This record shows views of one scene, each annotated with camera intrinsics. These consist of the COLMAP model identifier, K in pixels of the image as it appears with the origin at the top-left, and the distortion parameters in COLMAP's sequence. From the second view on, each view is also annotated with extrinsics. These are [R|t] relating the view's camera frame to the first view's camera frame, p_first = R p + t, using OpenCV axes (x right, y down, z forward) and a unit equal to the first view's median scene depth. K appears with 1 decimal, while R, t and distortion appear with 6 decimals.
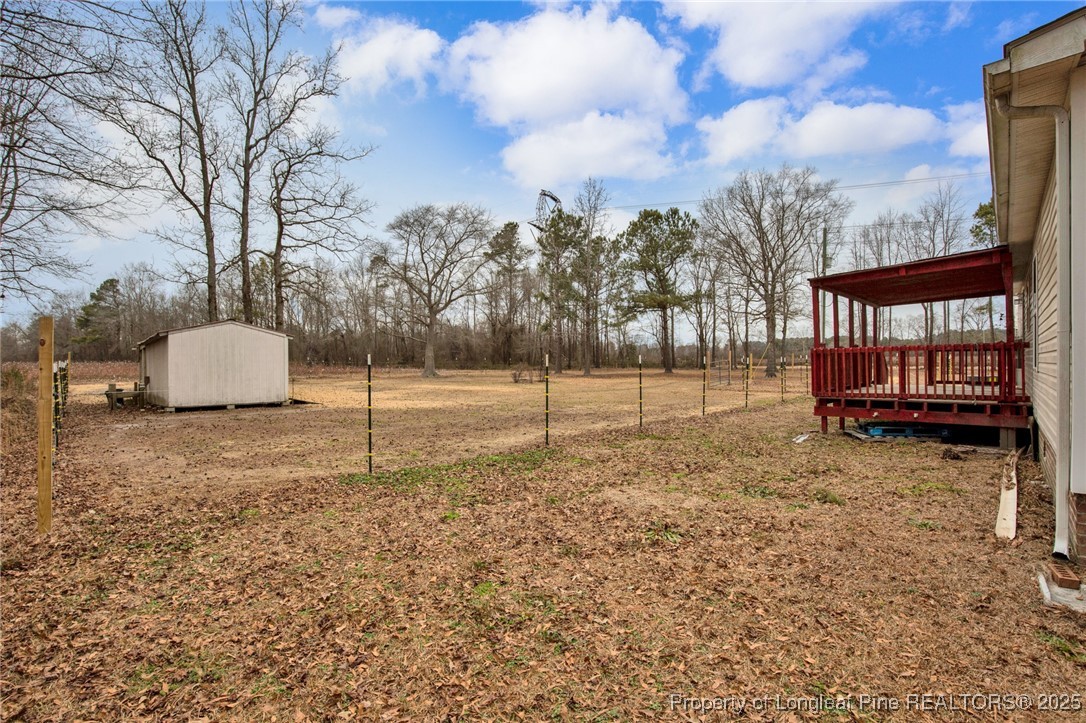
lens RADIAL K [[514.4, 0, 550.4], [0, 514.4, 363.0], [0, 0, 1]] dist [-0.013229, 0.000044]
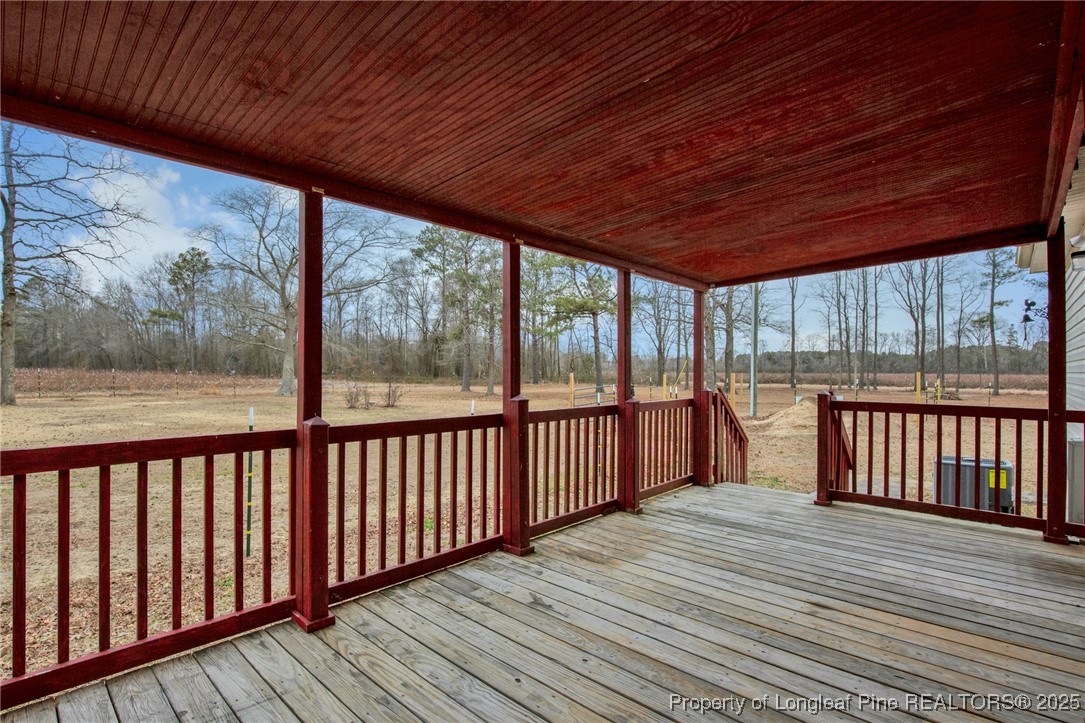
lens RADIAL K [[513.9, 0, 542.0], [0, 513.9, 367.0], [0, 0, 1]] dist [-0.013229, 0.000044]
pose [[0.999809, 0.015697, -0.011654, 0.175600], [-0.015816, 0.999823, -0.010221, -0.014757], [0.011491, 0.010404, 0.999880, 0.203390]]
